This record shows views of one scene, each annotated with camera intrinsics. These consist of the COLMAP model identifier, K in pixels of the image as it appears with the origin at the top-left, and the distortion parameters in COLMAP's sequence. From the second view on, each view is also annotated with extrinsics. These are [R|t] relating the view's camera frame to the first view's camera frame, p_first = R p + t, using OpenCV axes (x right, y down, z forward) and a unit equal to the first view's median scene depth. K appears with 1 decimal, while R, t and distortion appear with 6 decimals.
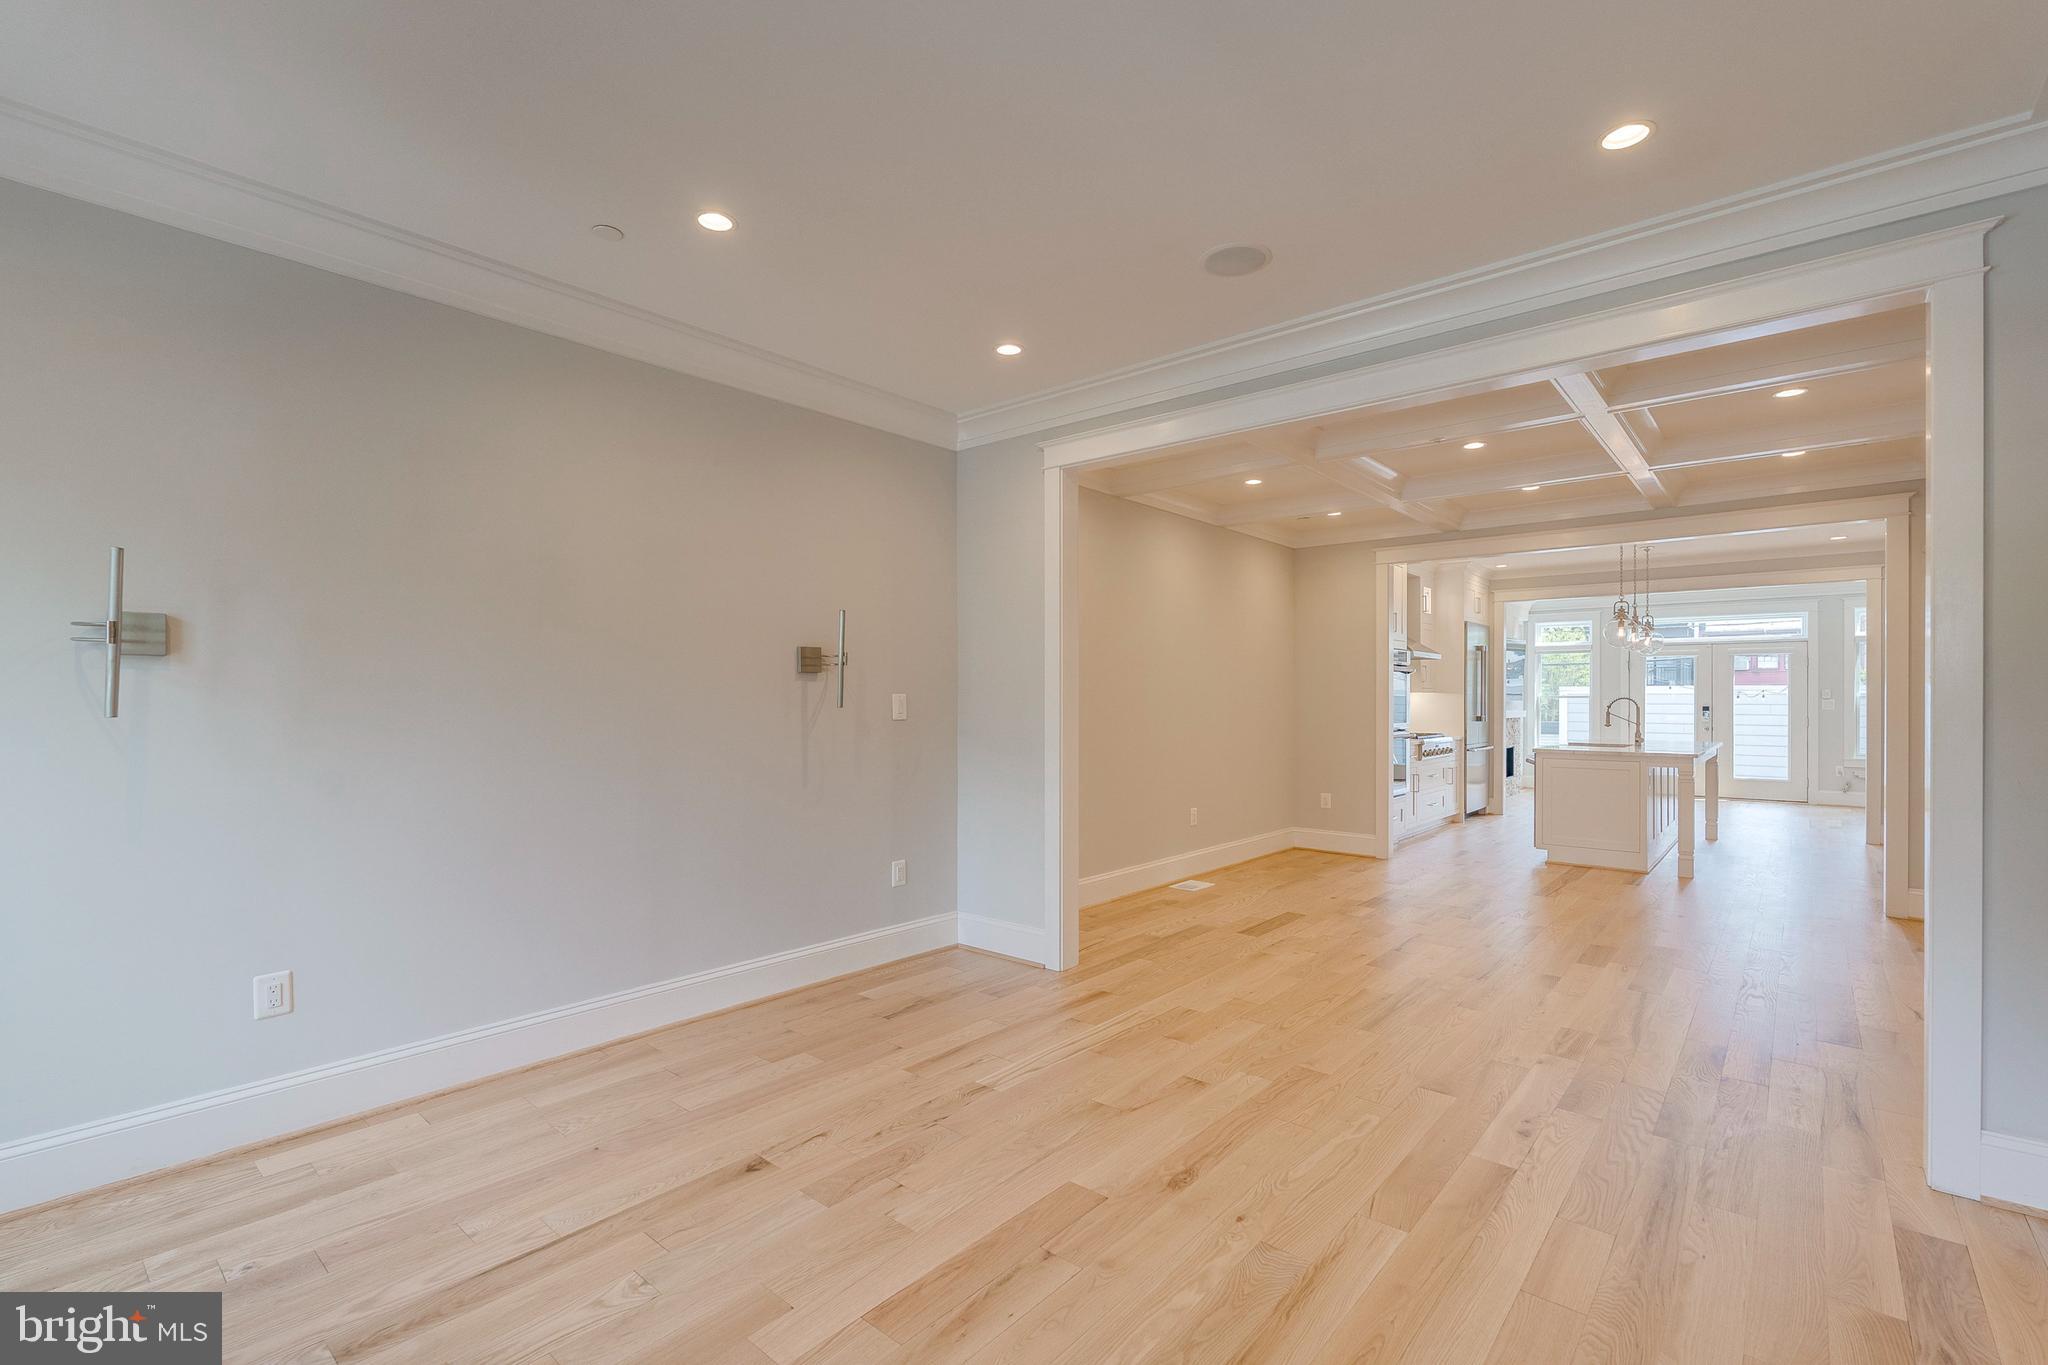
lens RADIAL K [[906.3, 0, 1017.4], [0, 906.3, 687.9], [0, 0, 1]] dist [0.001531, -0.000256]
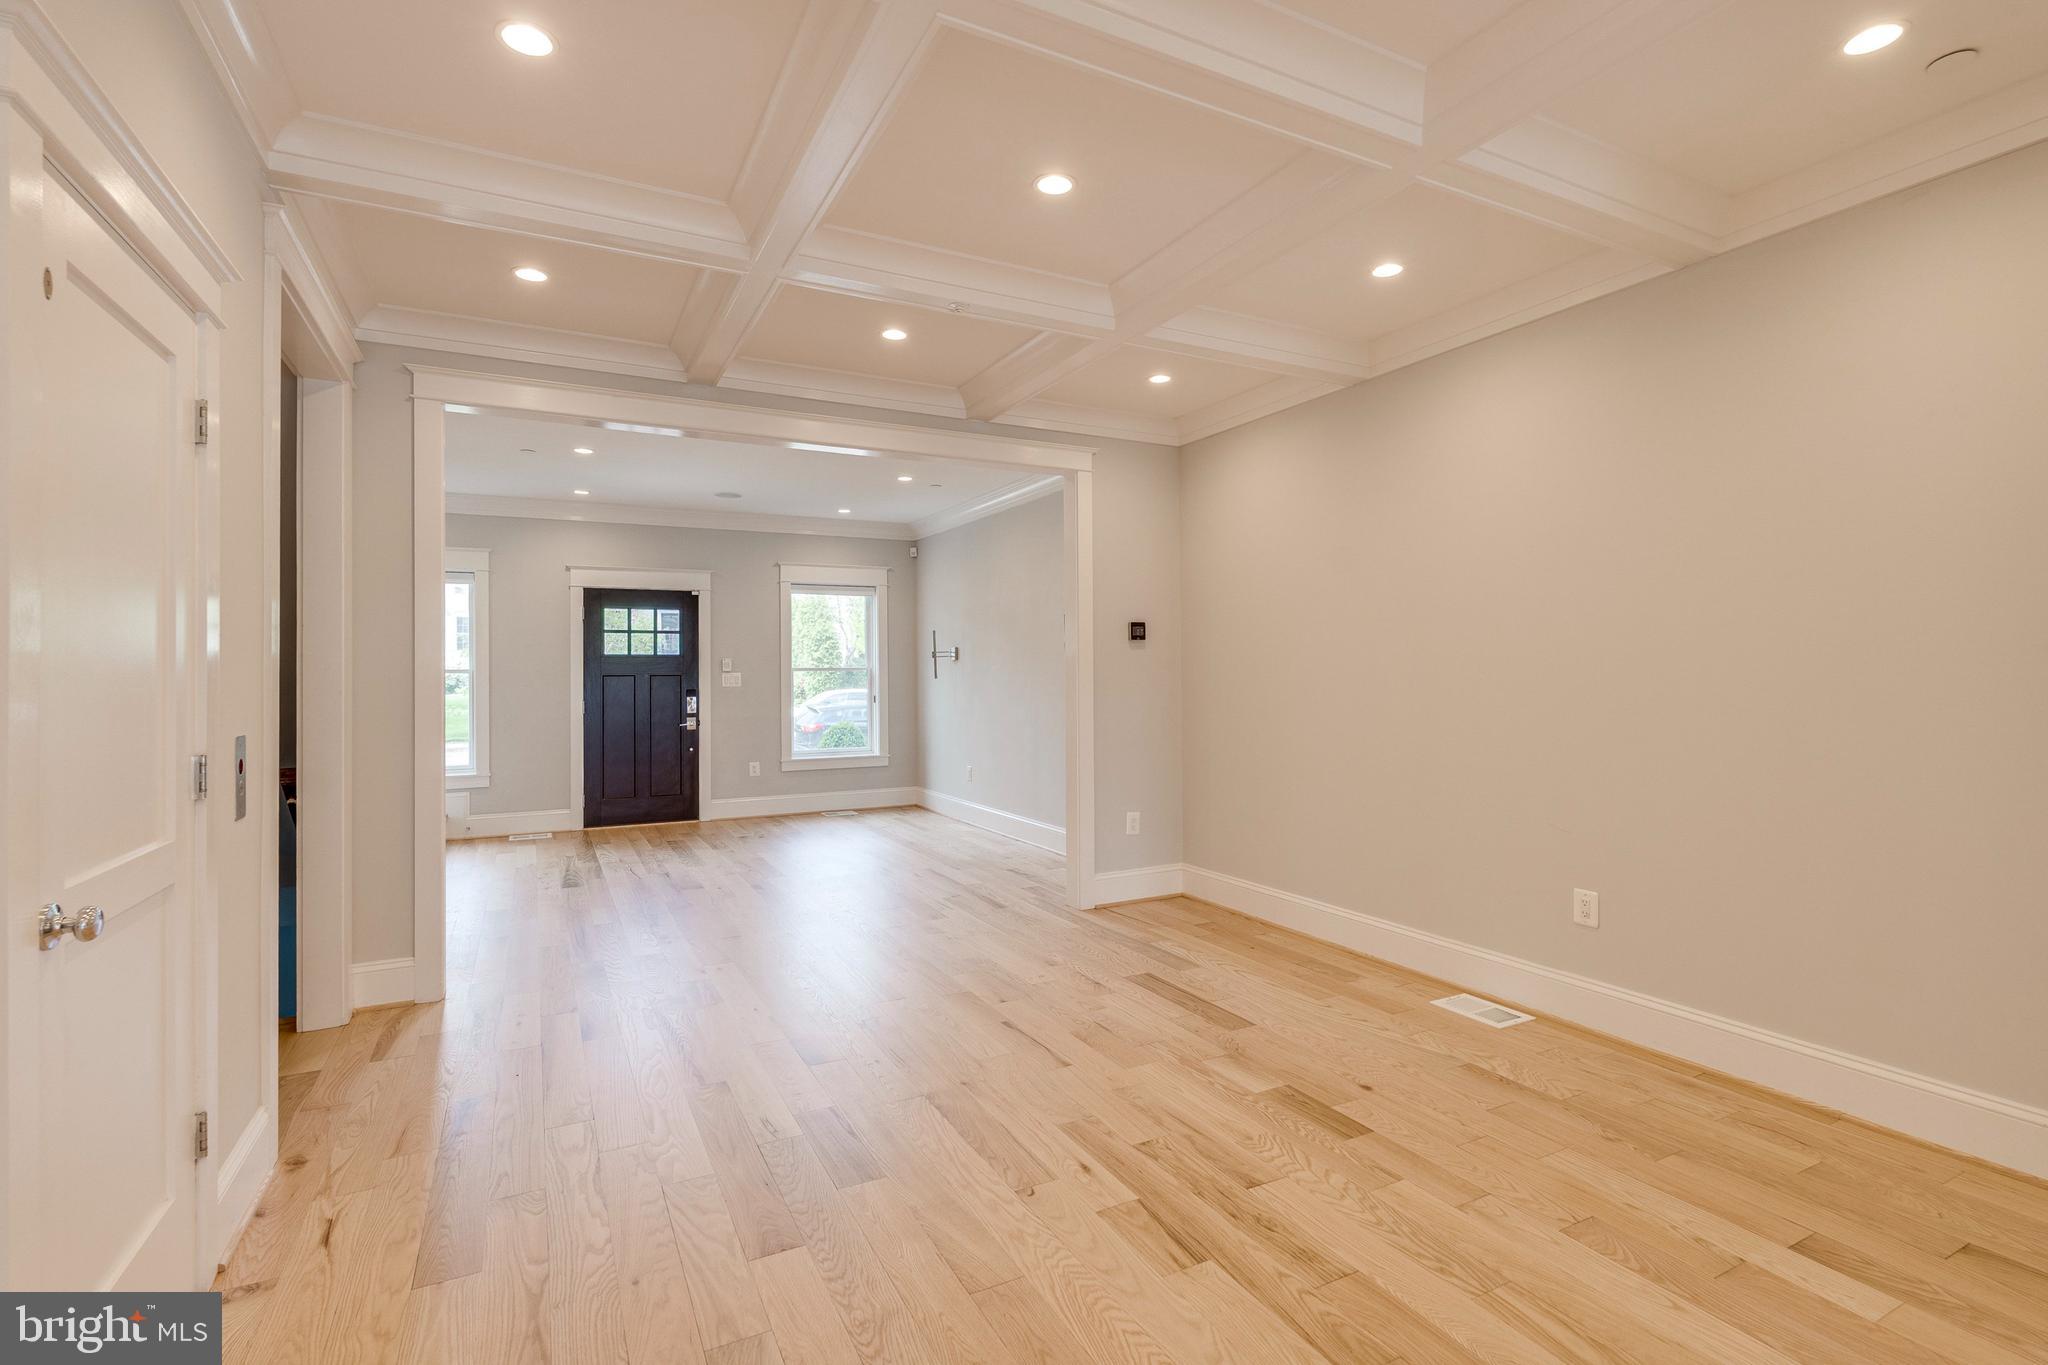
lens RADIAL K [[906.3, 0, 1017.4], [0, 906.3, 687.9], [0, 0, 1]] dist [0.001531, -0.000256]
pose [[-0.364752, 0.009308, -0.931058, 0.966103], [0.012163, 0.999912, 0.005232, 0.023562], [0.931025, -0.009416, -0.364833, 1.146748]]
